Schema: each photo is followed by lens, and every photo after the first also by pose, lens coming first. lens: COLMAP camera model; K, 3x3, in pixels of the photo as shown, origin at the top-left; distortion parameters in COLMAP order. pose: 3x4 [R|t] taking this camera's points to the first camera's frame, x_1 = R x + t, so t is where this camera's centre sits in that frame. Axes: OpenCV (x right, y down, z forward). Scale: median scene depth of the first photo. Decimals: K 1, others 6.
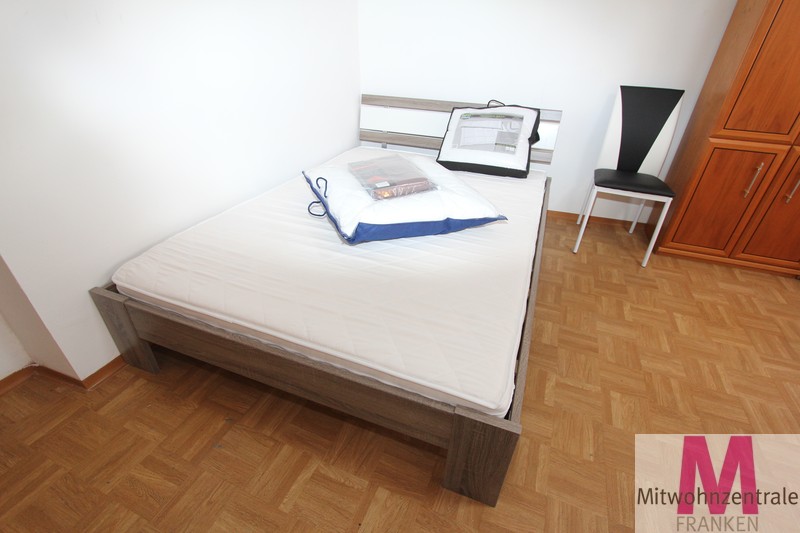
lens RADIAL K [[370.7, 0, 401.5], [0, 370.7, 262.2], [0, 0, 1]] dist [-0.014697, 0.002183]
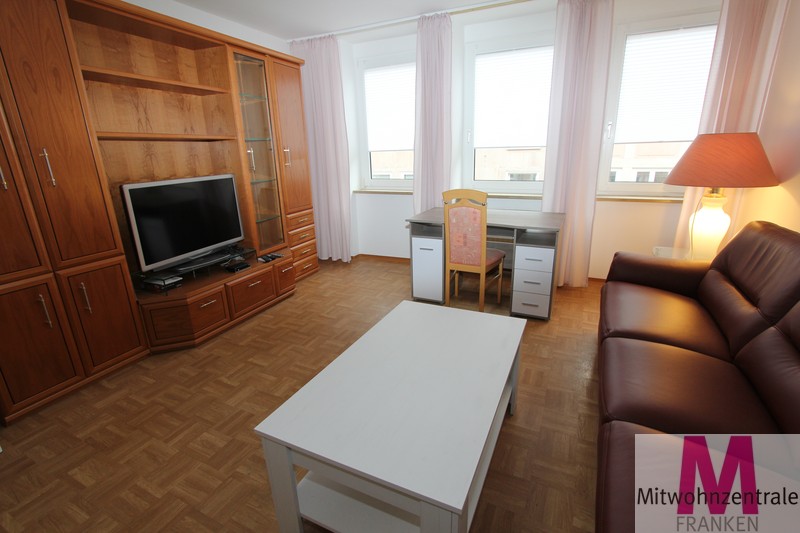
lens RADIAL K [[370.7, 0, 404.8], [0, 370.7, 264.7], [0, 0, 1]] dist [-0.014697, 0.002183]
pose [[0.062159, -0.317810, 0.946115, 0.127636], [0.538760, 0.808658, 0.236240, -0.036617], [-0.840163, 0.495045, 0.221489, -0.108216]]
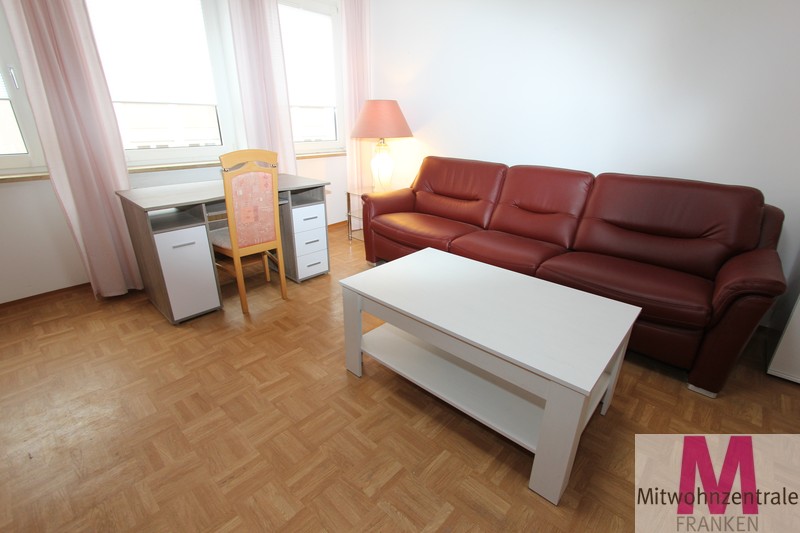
lens RADIAL K [[370.7, 0, 396.9], [0, 370.7, 264.1], [0, 0, 1]] dist [-0.014697, 0.002183]
pose [[-0.929548, -0.153291, 0.335326, 0.699392], [0.173230, 0.621265, 0.764212, -0.368661], [-0.325473, 0.768460, -0.550941, 0.590475]]
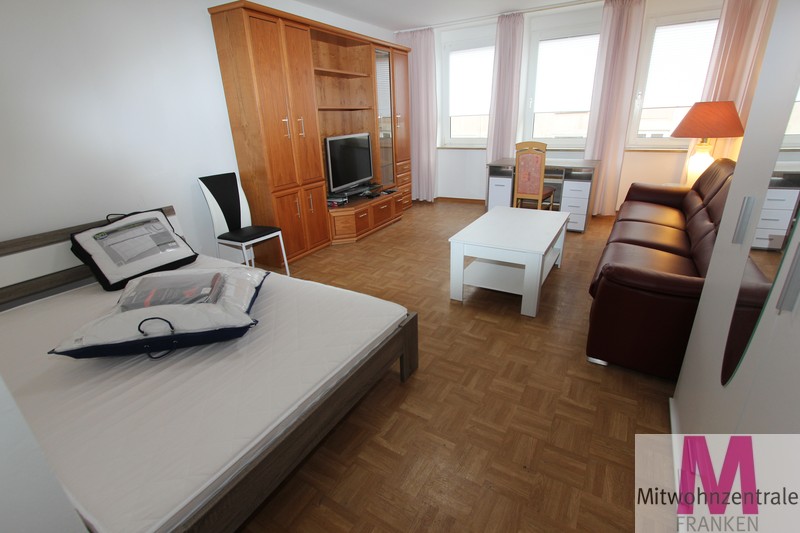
lens RADIAL K [[370.7, 0, 403.9], [0, 370.7, 265.7], [0, 0, 1]] dist [-0.014697, 0.002183]
pose [[0.157459, -0.394668, 0.905231, -0.728576], [0.544416, 0.799478, 0.253863, -0.175761], [-0.823904, 0.452849, 0.340748, 0.068167]]
